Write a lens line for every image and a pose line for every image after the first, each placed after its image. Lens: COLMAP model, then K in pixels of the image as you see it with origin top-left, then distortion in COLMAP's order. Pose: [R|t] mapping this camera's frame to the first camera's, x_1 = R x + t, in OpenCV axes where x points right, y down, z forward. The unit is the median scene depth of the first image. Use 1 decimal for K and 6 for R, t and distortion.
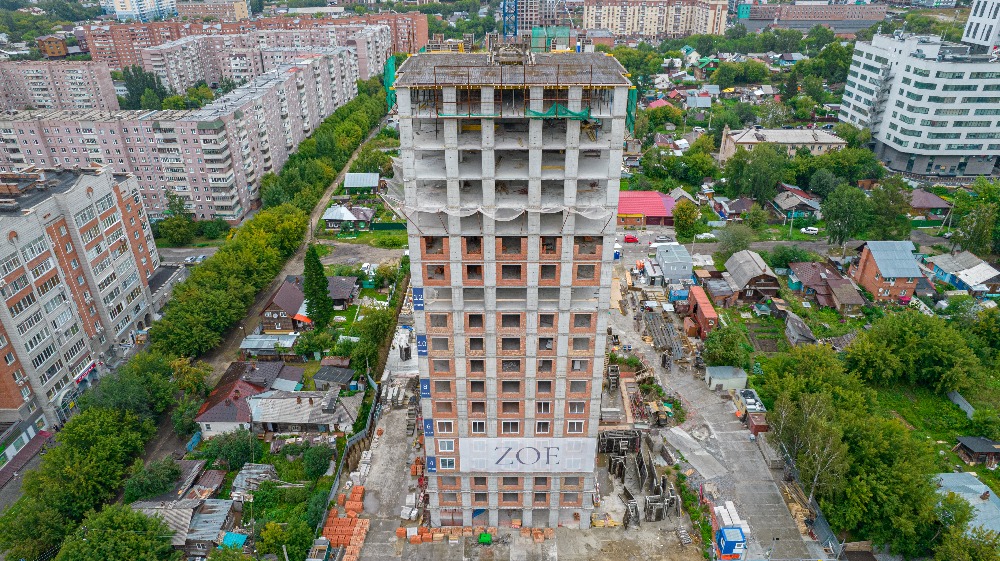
lens RADIAL K [[626.5, 0, 496.4], [0, 626.5, 284.2], [0, 0, 1]] dist [-0.061632, 0.027608]
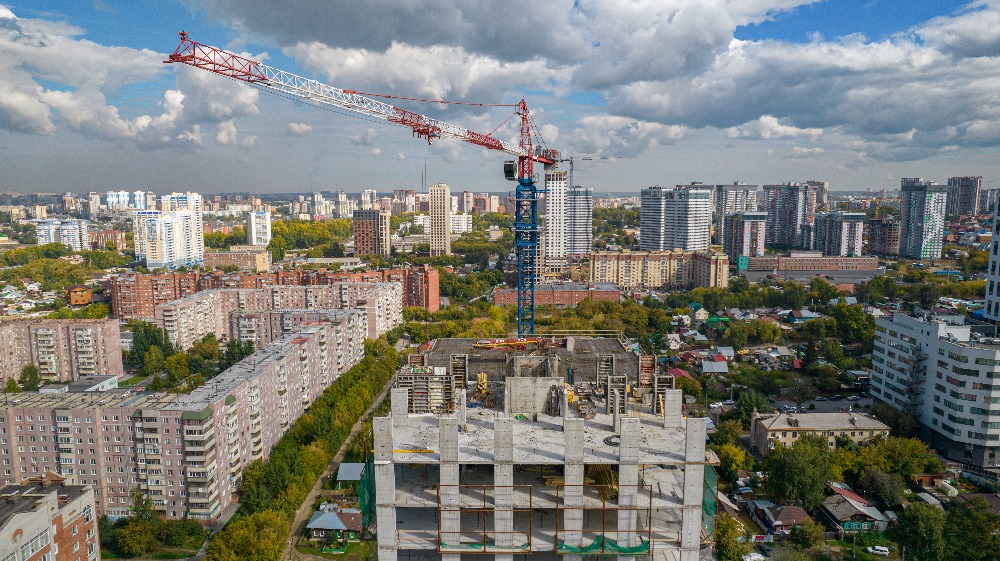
lens RADIAL K [[626.5, 0, 497.3], [0, 626.5, 277.5], [0, 0, 1]] dist [-0.061632, 0.027608]
pose [[0.999940, 0.001683, -0.010797, -0.004329], [-0.005487, 0.931820, -0.362880, -0.105345], [0.009450, 0.362918, 0.931773, 0.063842]]
